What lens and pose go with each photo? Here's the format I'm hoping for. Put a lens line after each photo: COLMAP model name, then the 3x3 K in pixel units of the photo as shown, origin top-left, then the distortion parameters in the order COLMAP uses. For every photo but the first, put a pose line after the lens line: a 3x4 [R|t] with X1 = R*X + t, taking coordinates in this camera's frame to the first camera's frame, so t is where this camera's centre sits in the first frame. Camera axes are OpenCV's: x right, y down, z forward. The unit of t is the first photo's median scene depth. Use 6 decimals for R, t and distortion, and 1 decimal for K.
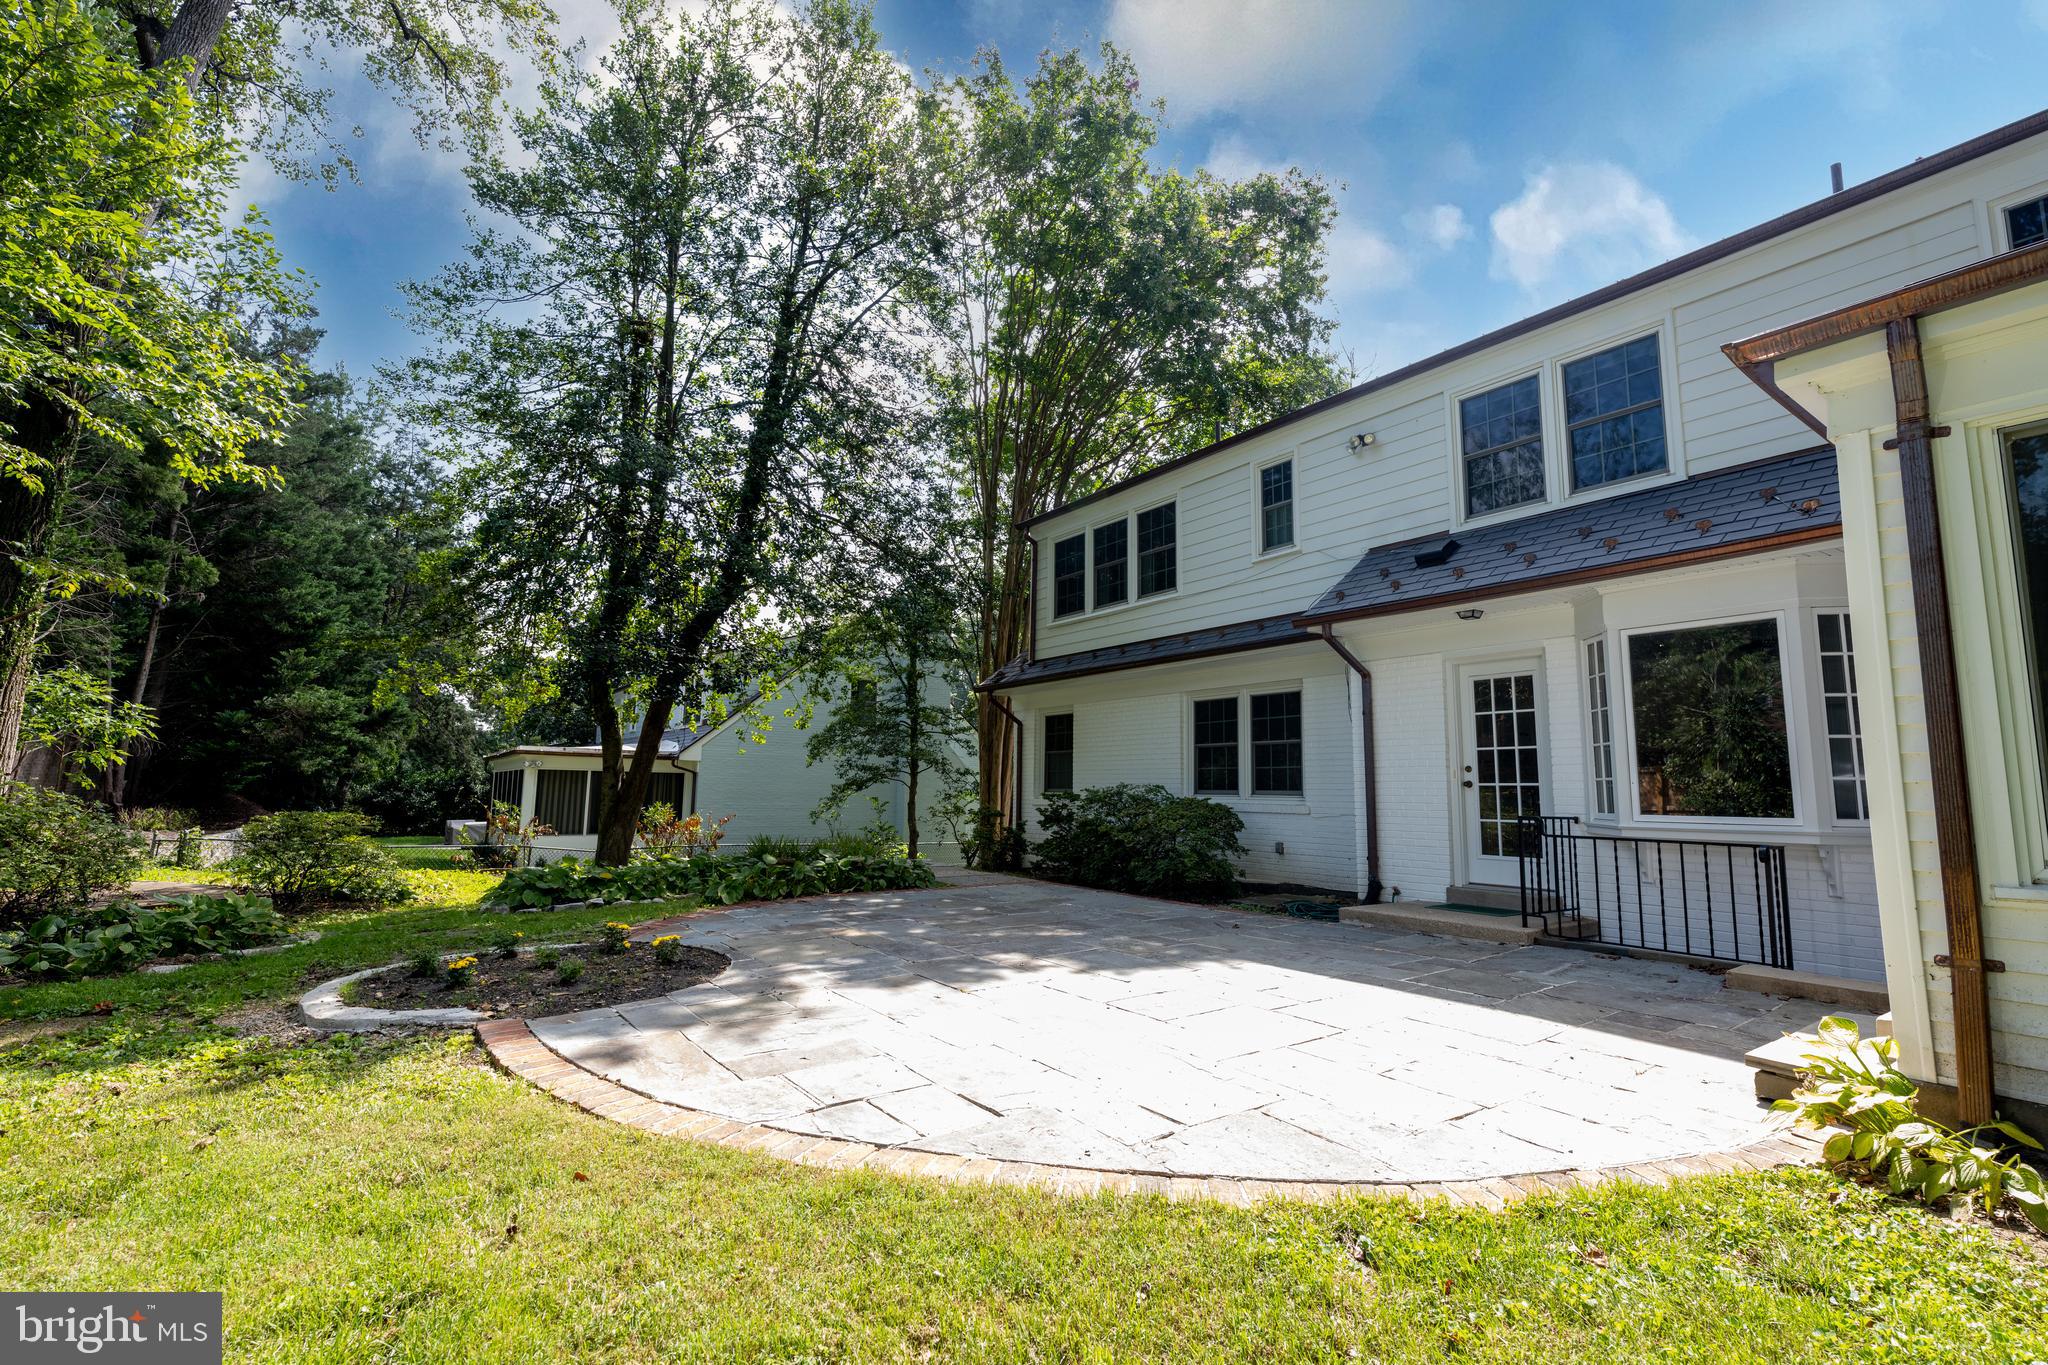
lens RADIAL K [[879.5, 0, 1015.2], [0, 879.5, 682.2], [0, 0, 1]] dist [0.004018, 0.000151]
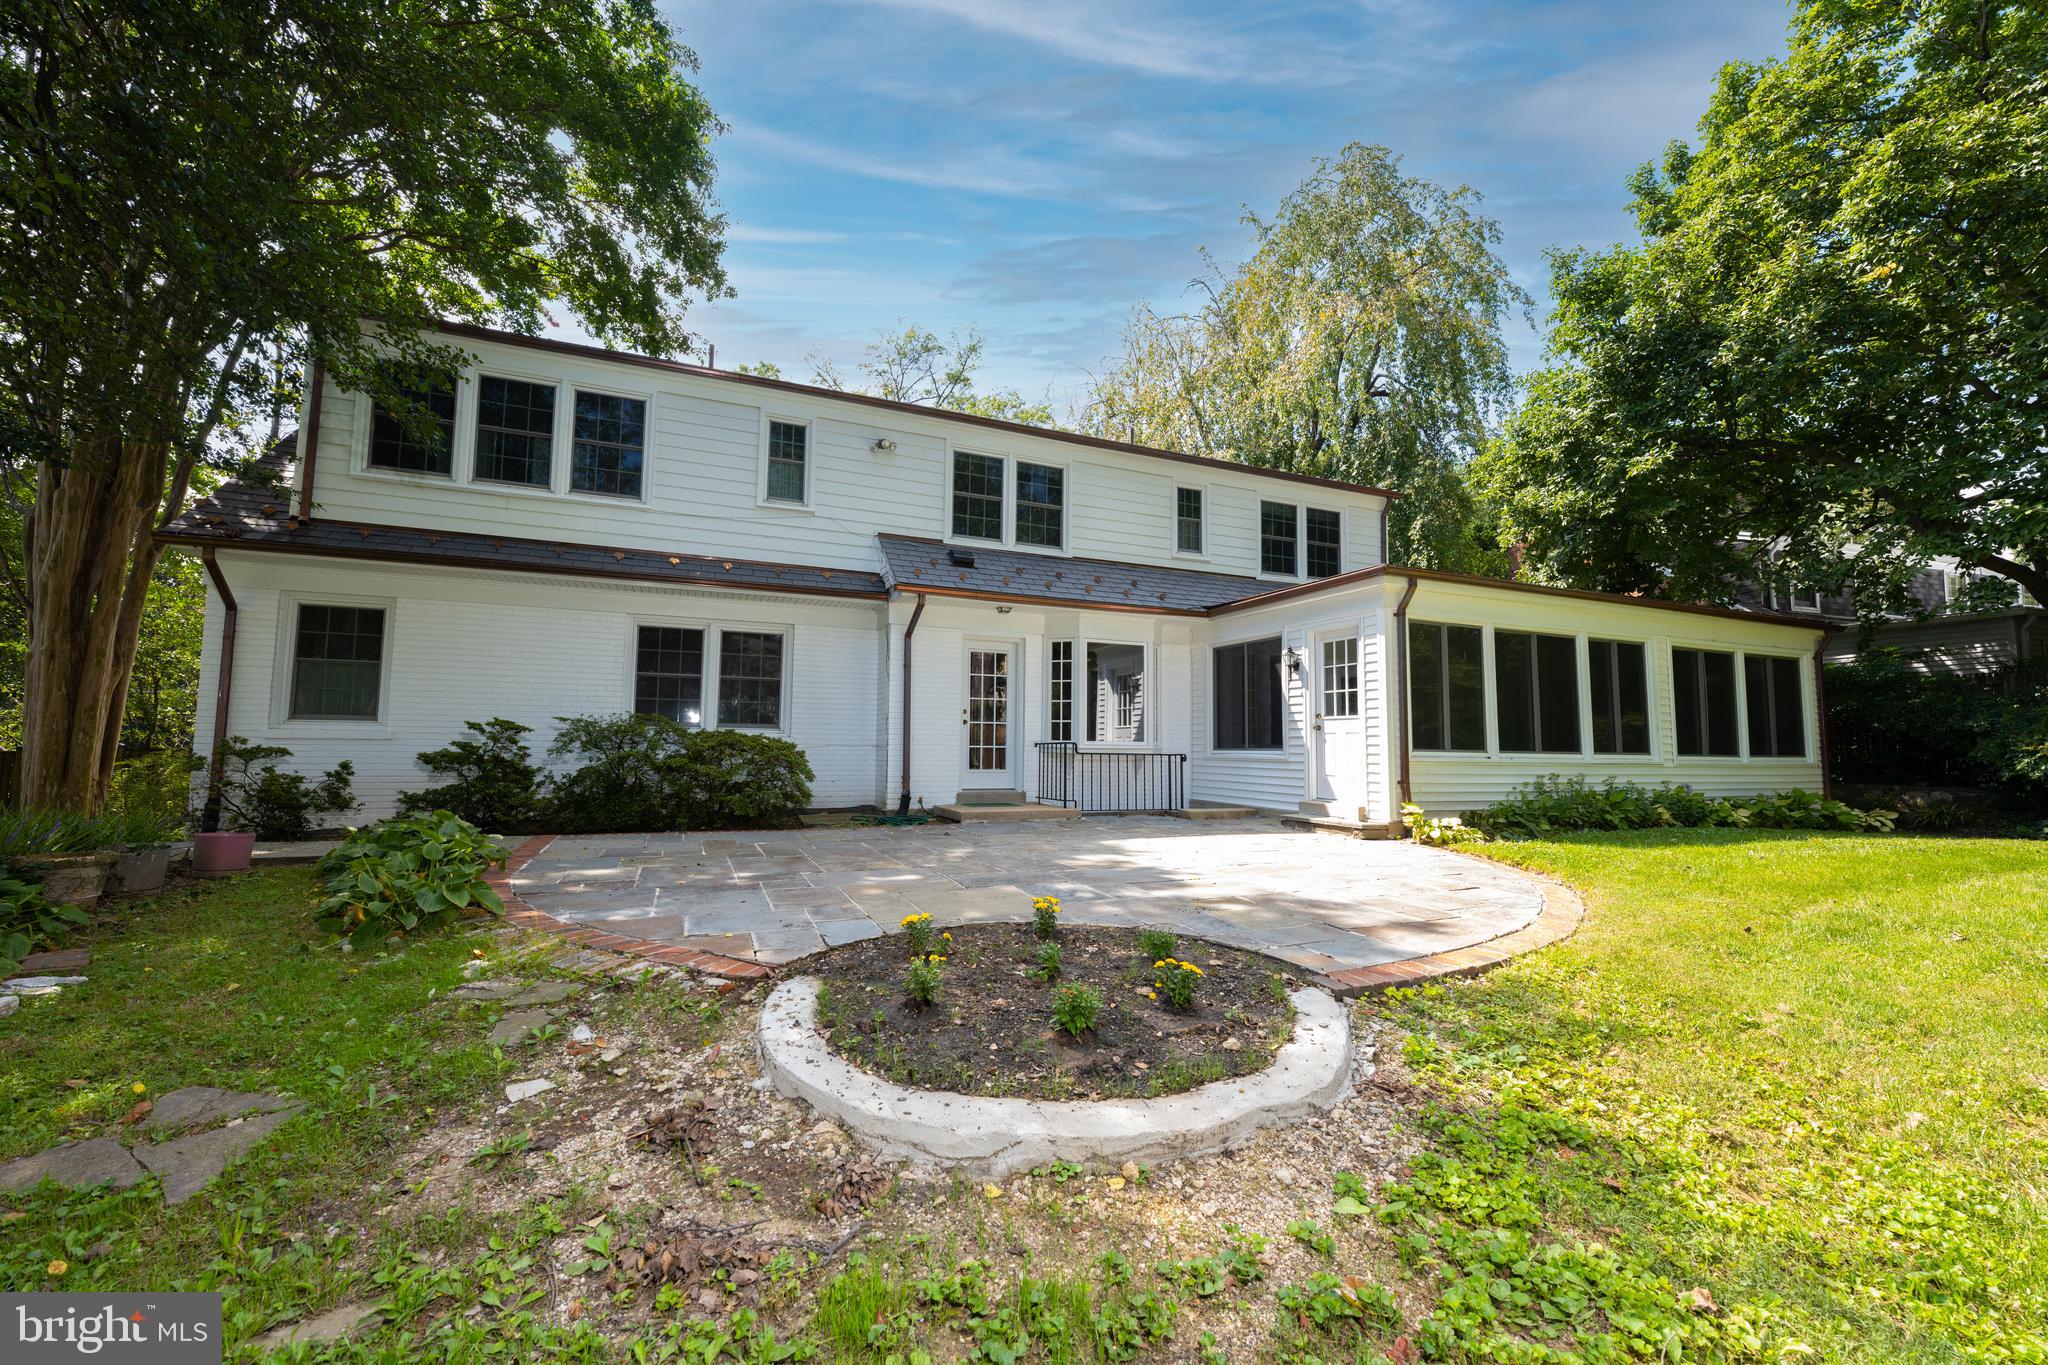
lens RADIAL K [[807.7, 0, 1025.7], [0, 807.7, 686.1], [0, 0, 1]] dist [-0.003910, -0.000538]
pose [[0.228219, 0.067357, 0.971277, -0.733190], [-0.128385, 0.990975, -0.038557, 0.091988], [-0.965108, -0.115898, 0.234806, 0.578650]]
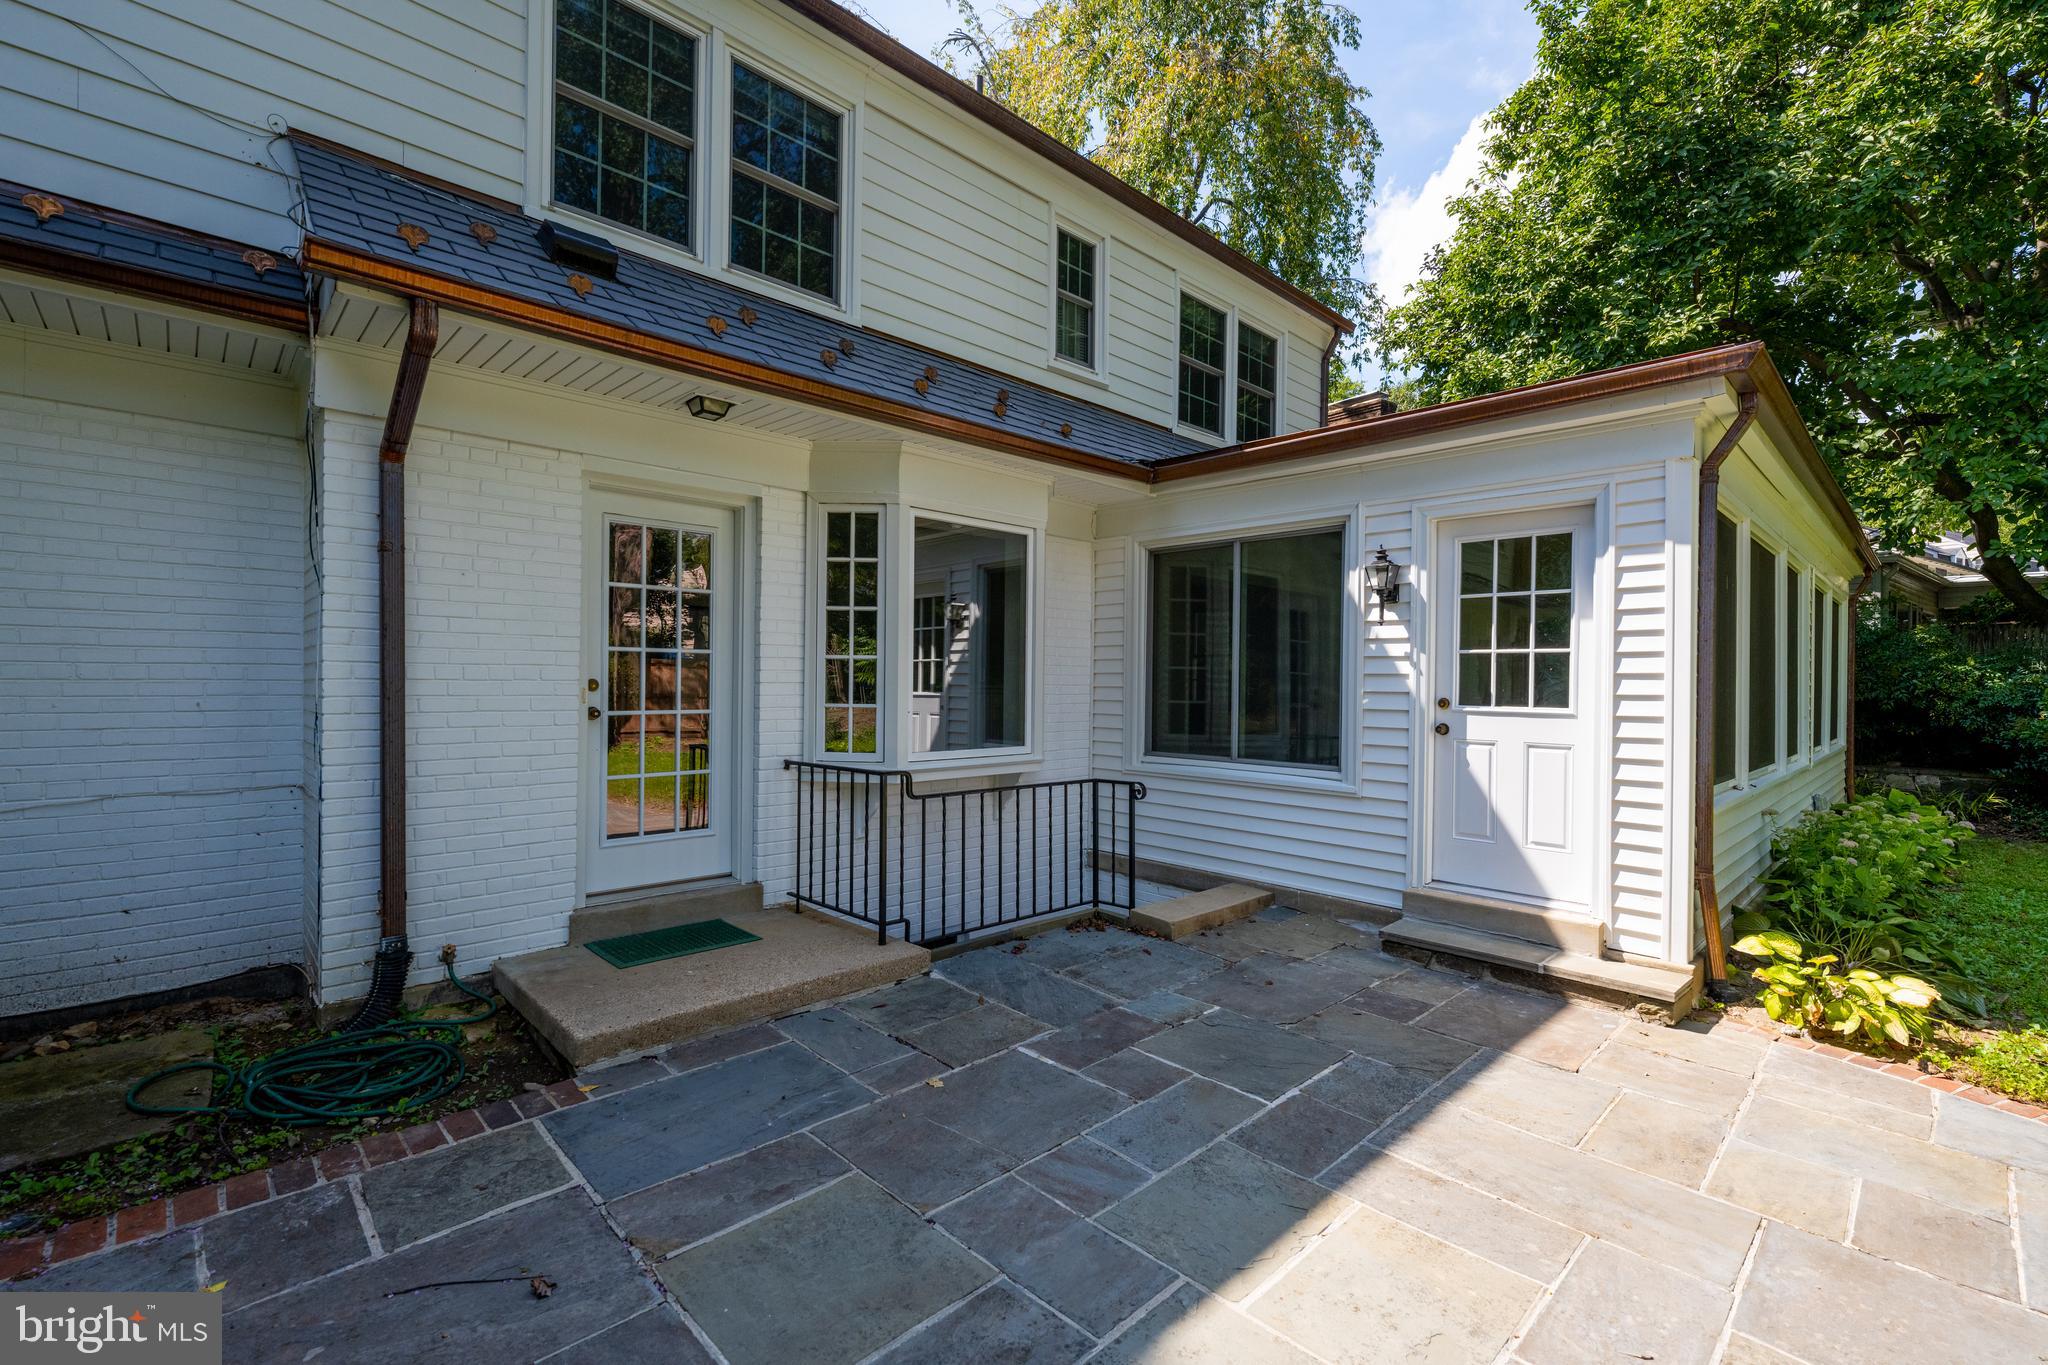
lens RADIAL K [[904.9, 0, 1034.4], [0, 904.9, 684.0], [0, 0, 1]] dist [0.002752, 0.000692]
pose [[-0.141426, -0.012755, 0.989867, -0.064062], [-0.135124, 0.990807, -0.006538, 0.063313], [-0.980684, -0.134679, -0.141849, 0.791458]]
